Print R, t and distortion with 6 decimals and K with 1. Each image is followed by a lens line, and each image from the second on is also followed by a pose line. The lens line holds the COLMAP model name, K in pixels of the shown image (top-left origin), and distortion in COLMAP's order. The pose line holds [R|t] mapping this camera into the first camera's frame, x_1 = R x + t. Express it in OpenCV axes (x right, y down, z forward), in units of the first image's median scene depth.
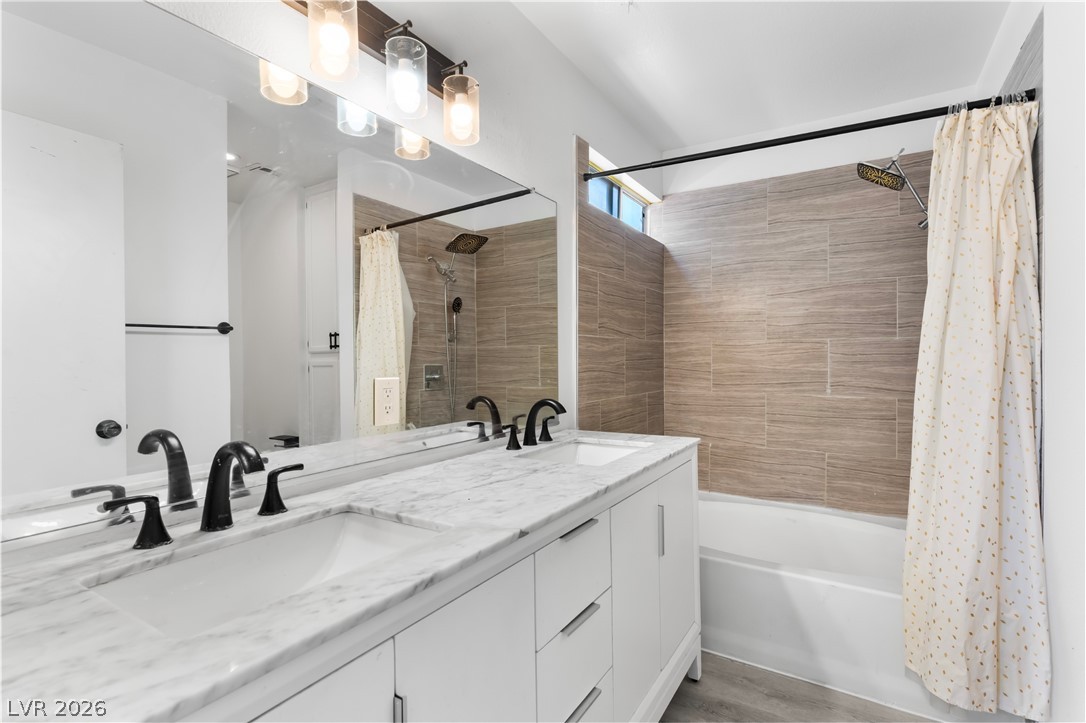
lens RADIAL K [[508.9, 0, 544.4], [0, 508.9, 358.9], [0, 0, 1]] dist [-0.000614, -0.000152]
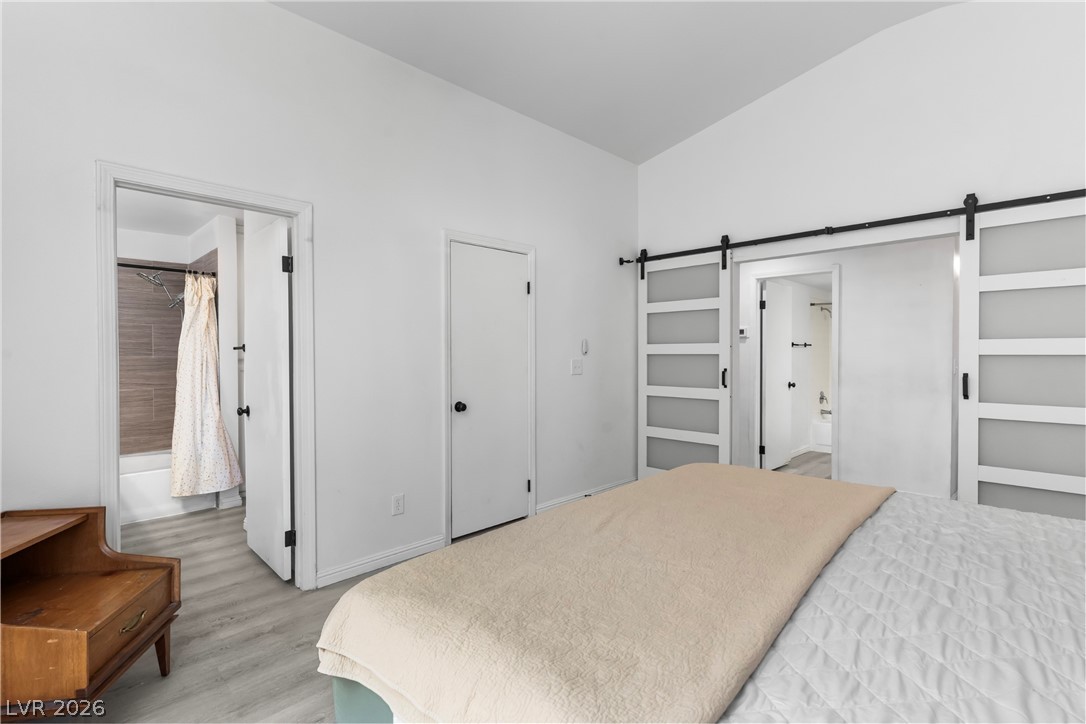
lens RADIAL K [[508.9, 0, 544.4], [0, 508.9, 359.4], [0, 0, 1]] dist [-0.000614, -0.000152]
pose [[0.218844, -0.012921, 0.975674, -0.827623], [0.006737, 0.999908, 0.011731, -0.043190], [-0.975737, 0.004006, 0.218911, -0.829530]]
